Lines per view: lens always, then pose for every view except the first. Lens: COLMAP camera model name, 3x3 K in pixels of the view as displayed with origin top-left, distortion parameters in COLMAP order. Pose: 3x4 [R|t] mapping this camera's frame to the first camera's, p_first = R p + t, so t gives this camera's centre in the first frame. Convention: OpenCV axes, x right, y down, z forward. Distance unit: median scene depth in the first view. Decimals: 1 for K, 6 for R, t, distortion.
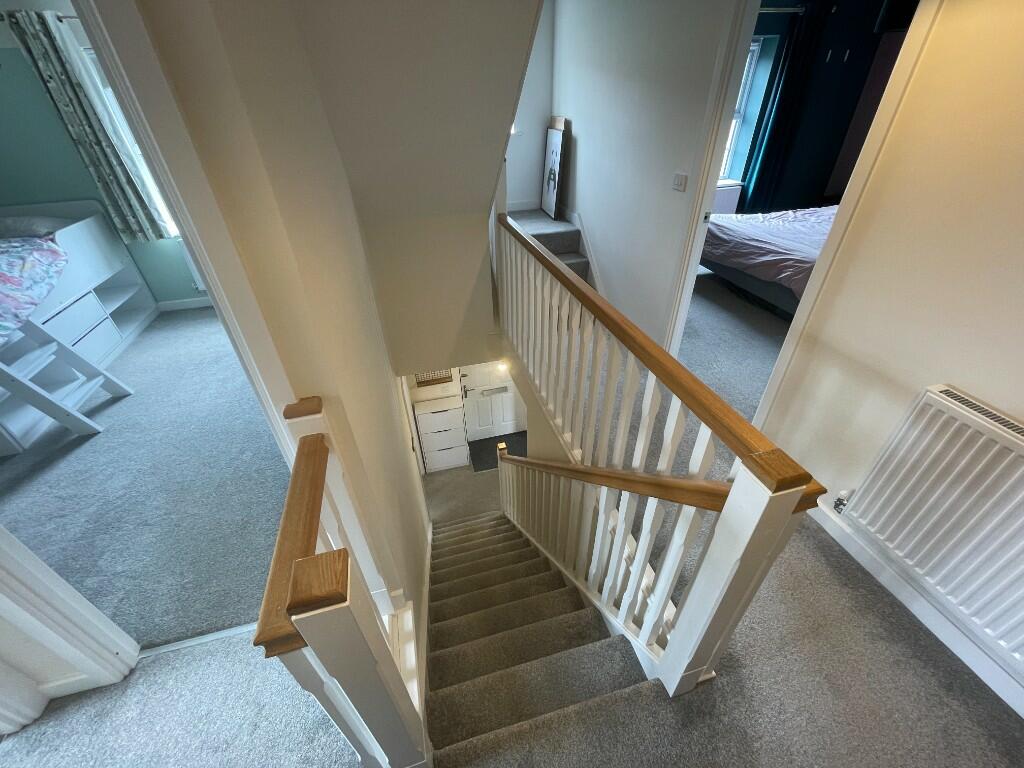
lens RADIAL K [[414.2, 0, 504.9], [0, 414.2, 384.4], [0, 0, 1]] dist [-0.000549, -0.000646]
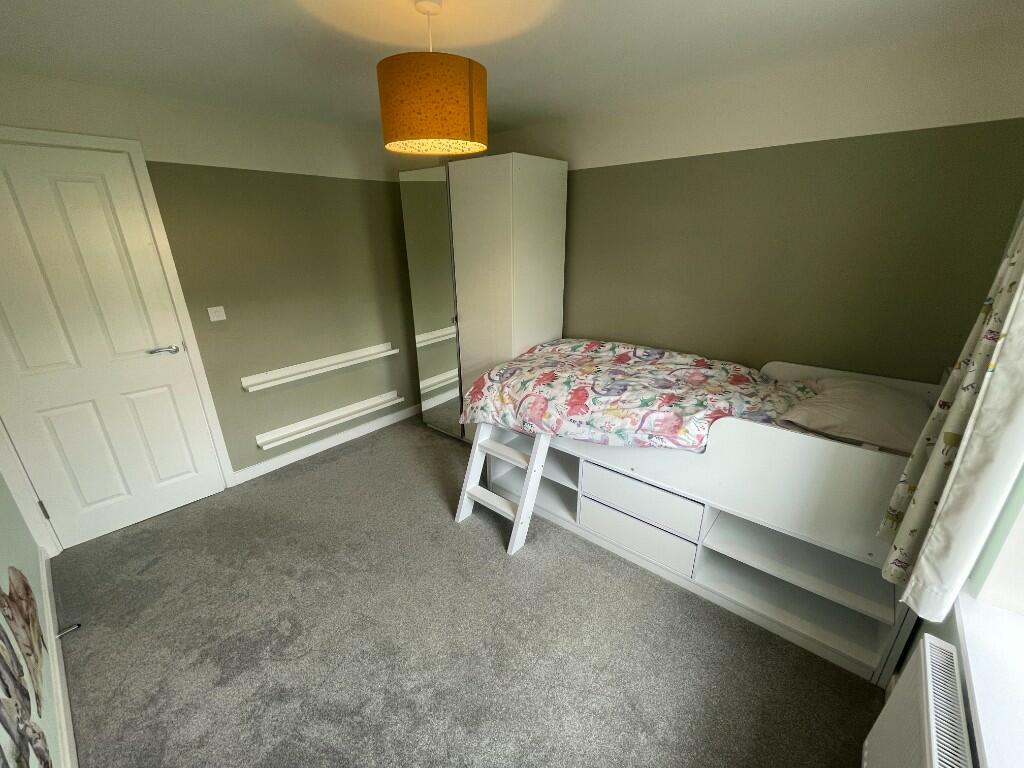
lens RADIAL K [[414.2, 0, 504.9], [0, 414.2, 384.4], [0, 0, 1]] dist [-0.000549, -0.000646]
pose [[-0.823974, 0.234079, -0.516018, -0.568710], [-0.289454, 0.609009, 0.738461, -0.725551], [0.487118, 0.757836, -0.434052, 1.076580]]
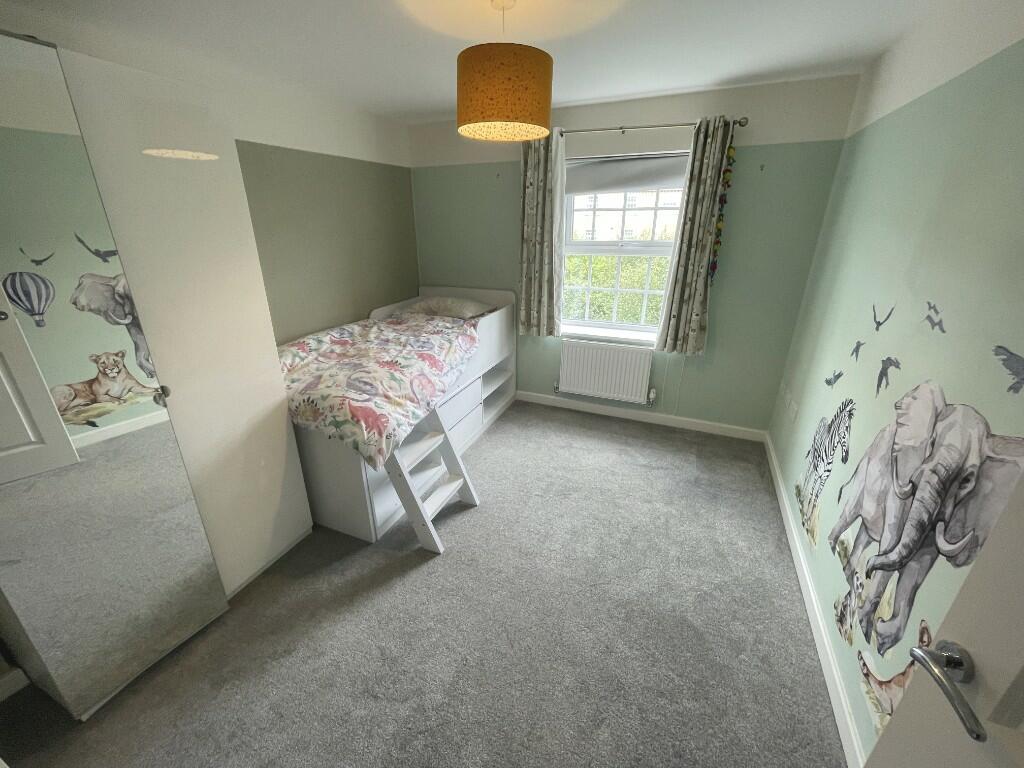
lens RADIAL K [[414.2, 0, 504.9], [0, 414.2, 384.4], [0, 0, 1]] dist [-0.000549, -0.000646]
pose [[0.785170, 0.253096, -0.565199, -0.431411], [-0.367437, 0.925060, -0.096198, -0.148372], [0.498496, 0.283207, 0.819326, 0.249285]]
